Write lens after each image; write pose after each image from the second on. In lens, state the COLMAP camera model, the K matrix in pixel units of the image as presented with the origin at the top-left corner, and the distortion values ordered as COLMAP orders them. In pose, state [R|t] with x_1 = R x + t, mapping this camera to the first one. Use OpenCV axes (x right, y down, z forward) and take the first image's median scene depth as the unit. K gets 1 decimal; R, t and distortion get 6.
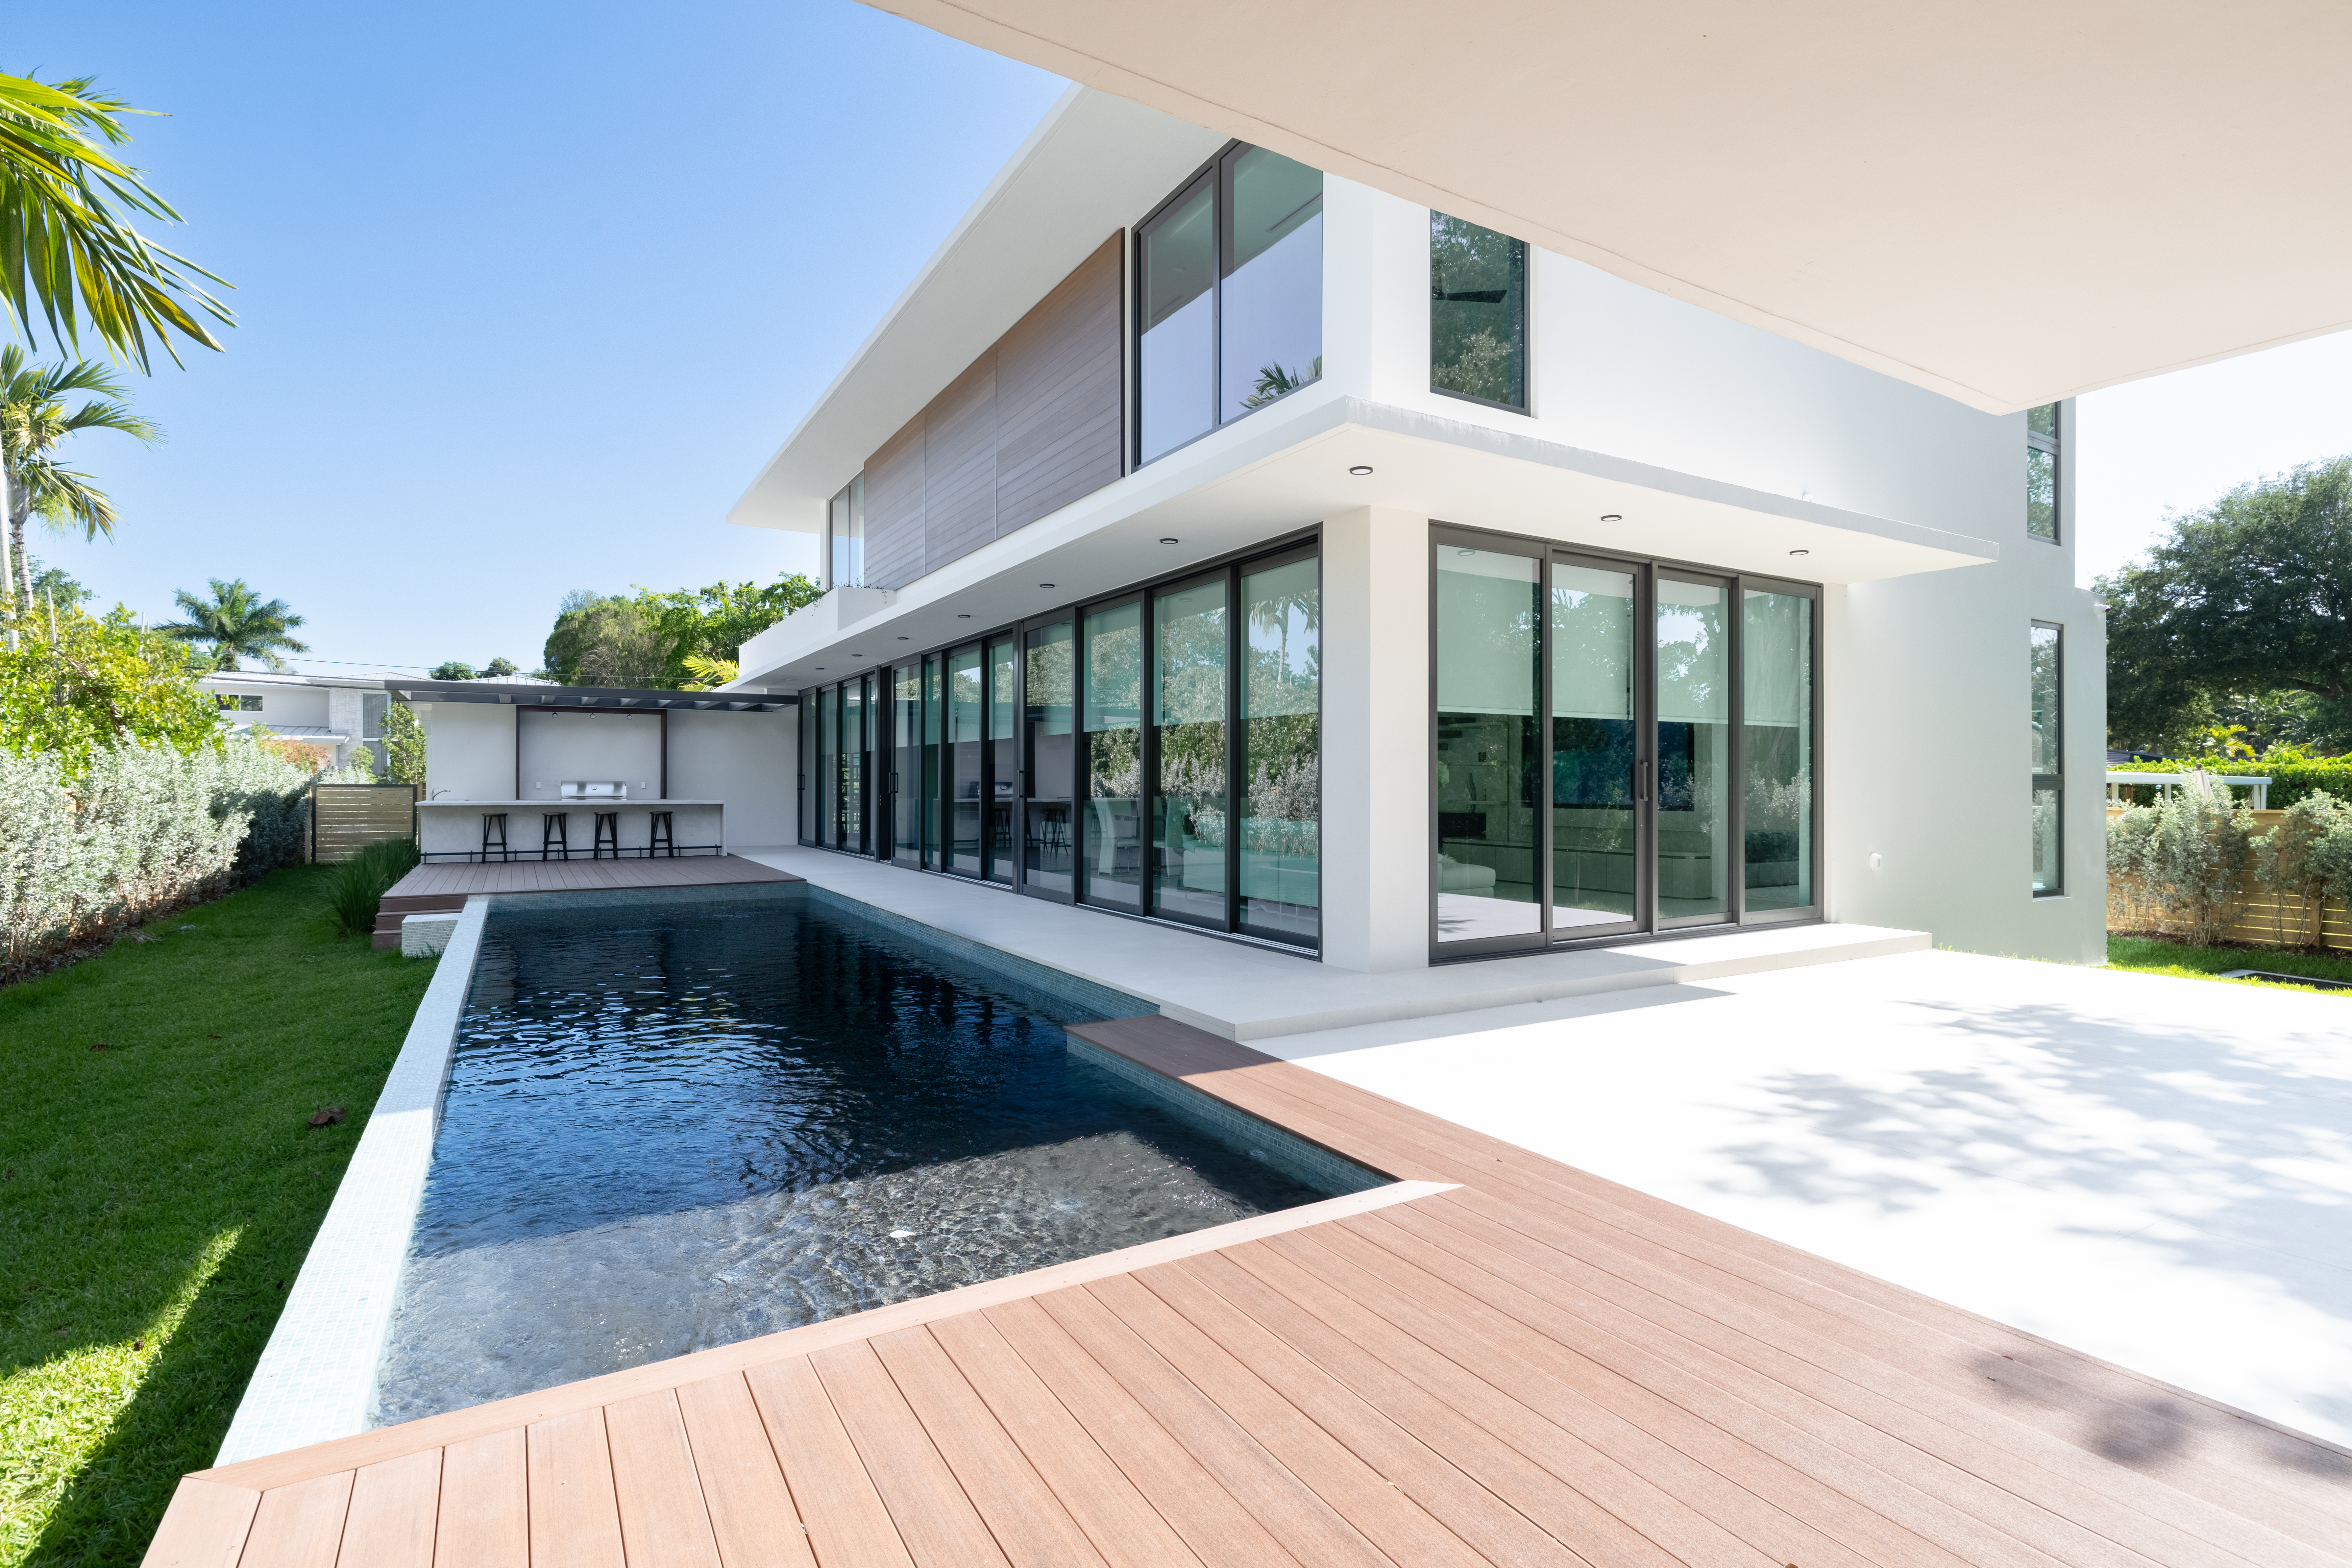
lens RADIAL K [[1126.0, 0, 1176.0], [0, 1126.0, 784.0], [0, 0, 1]] dist [-0.002531, -0.000343]
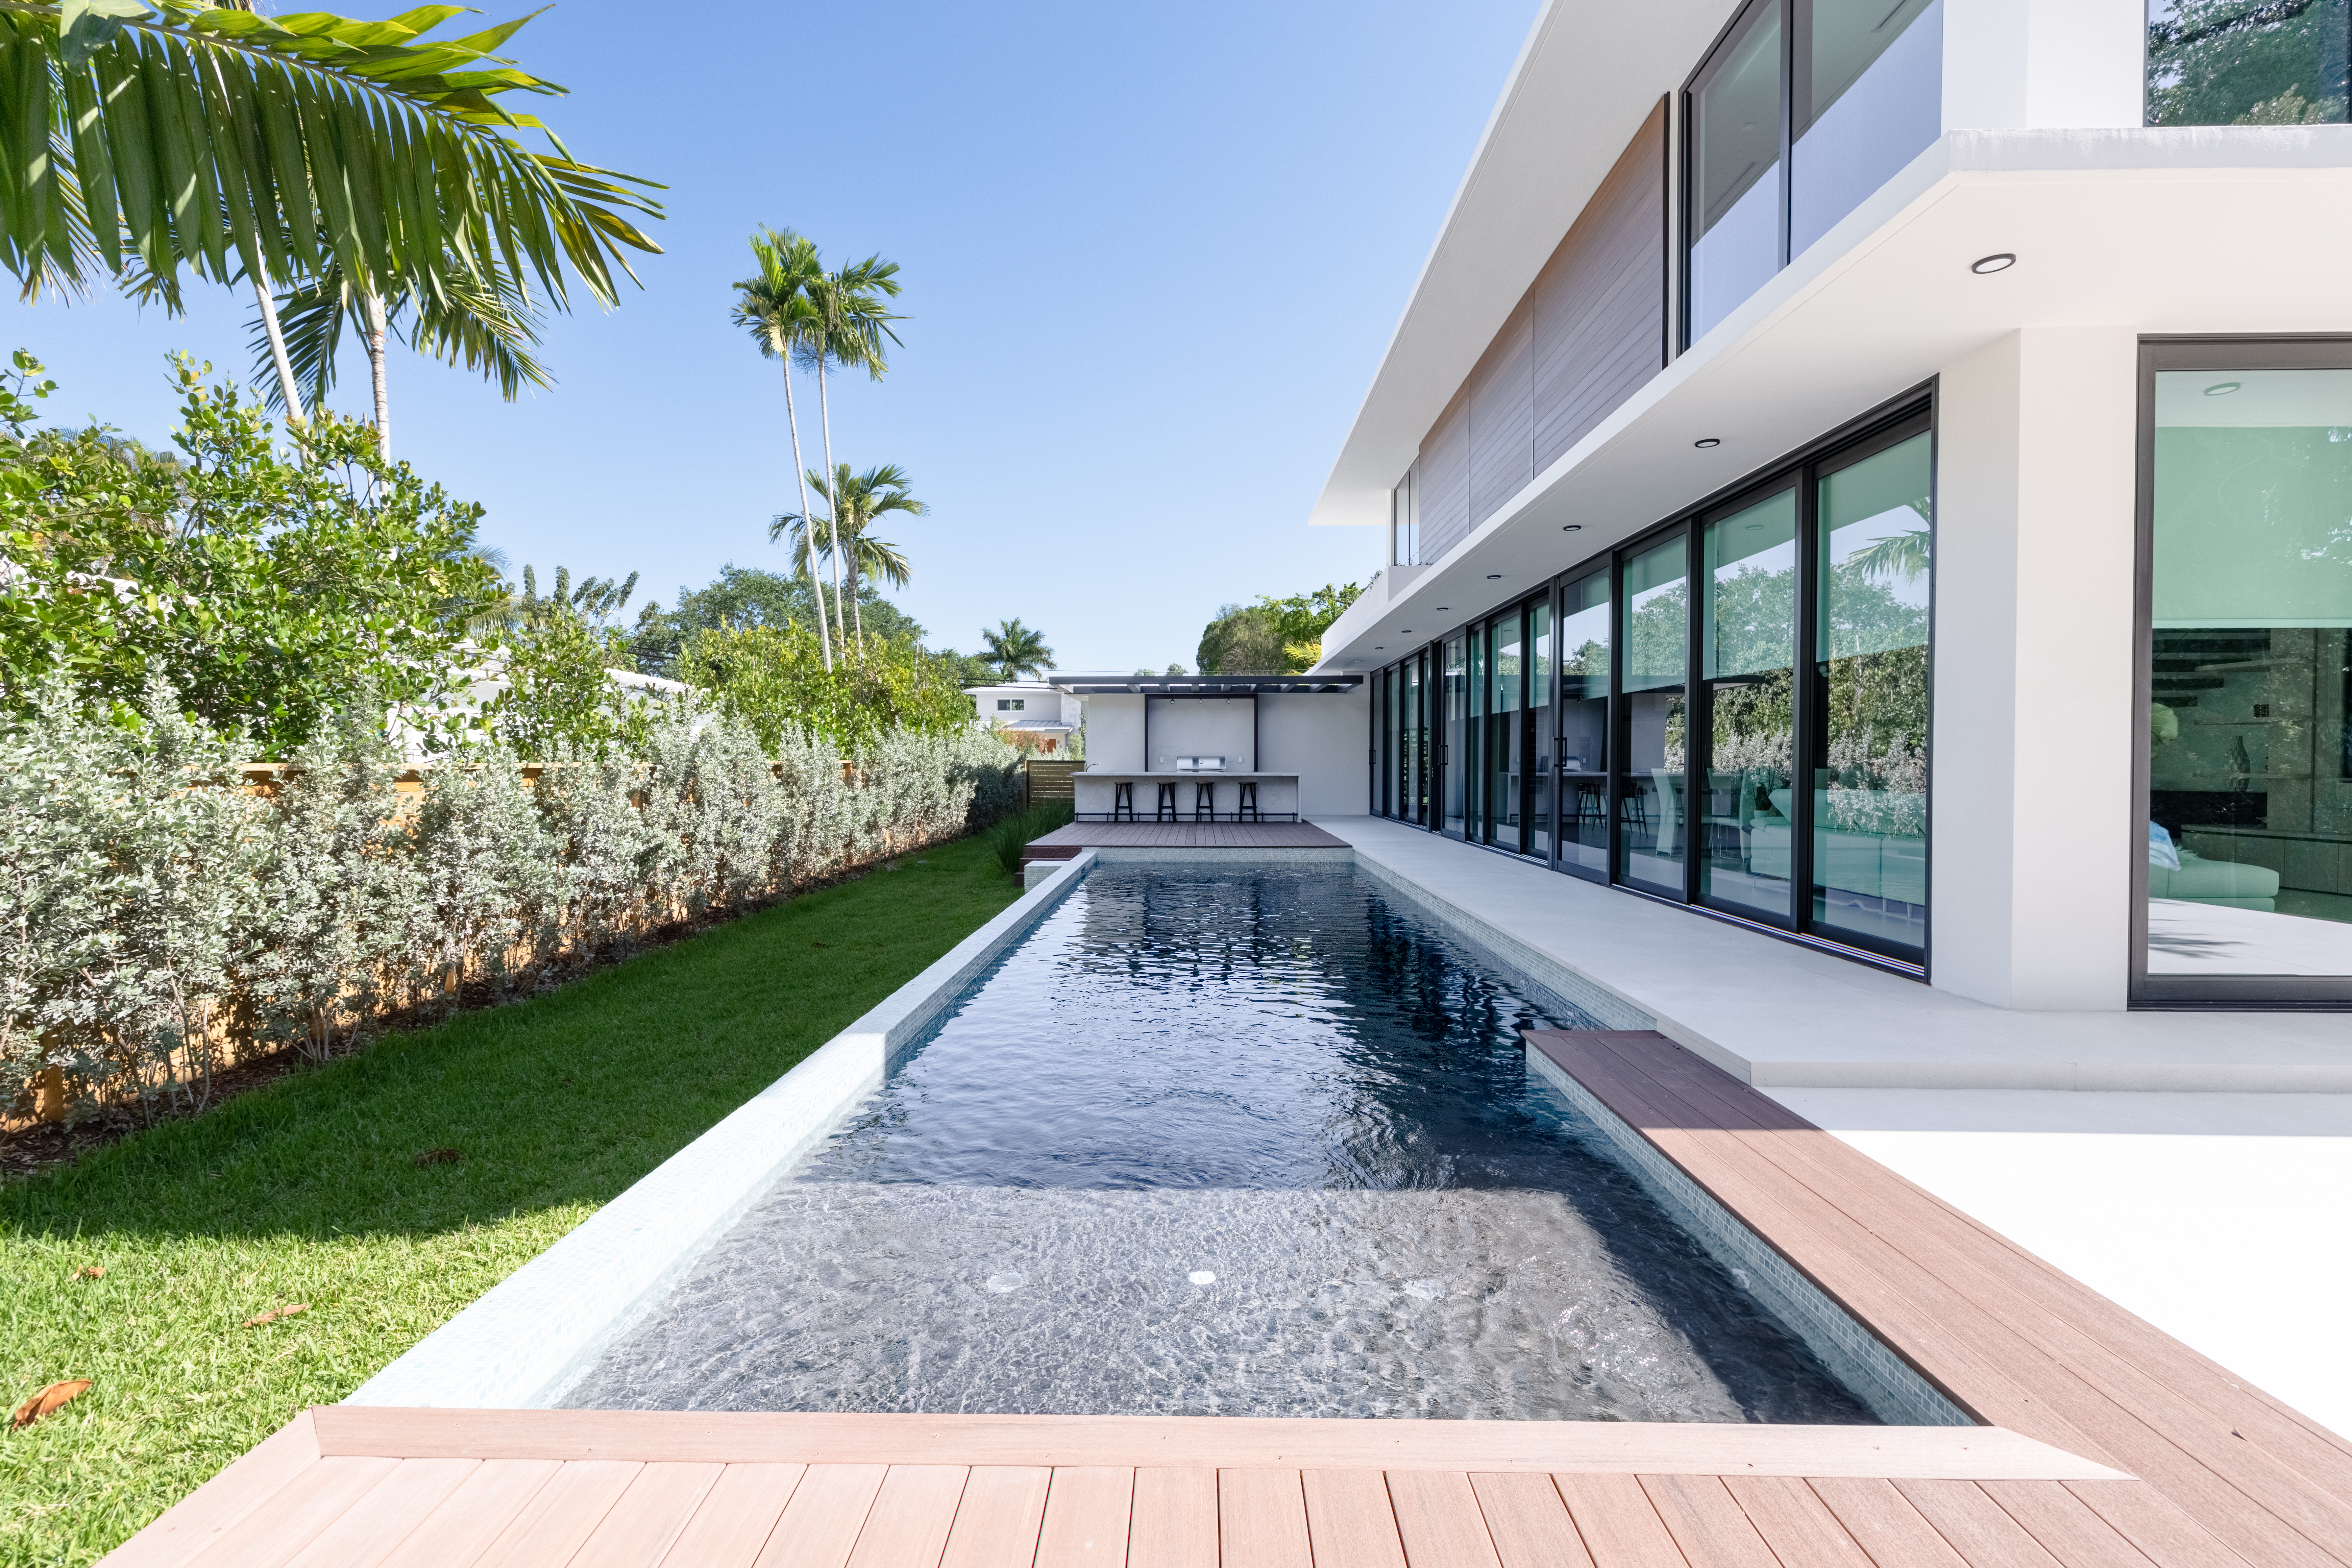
lens RADIAL K [[1016.8, 0, 1176.0], [0, 1016.8, 784.0], [0, 0, 1]] dist [0.002973, -0.000072]
pose [[0.849149, 0.008620, -0.528083, 0.032388], [0.001520, 0.999823, 0.018764, 0.008024], [0.528151, -0.016736, 0.848986, 0.096722]]
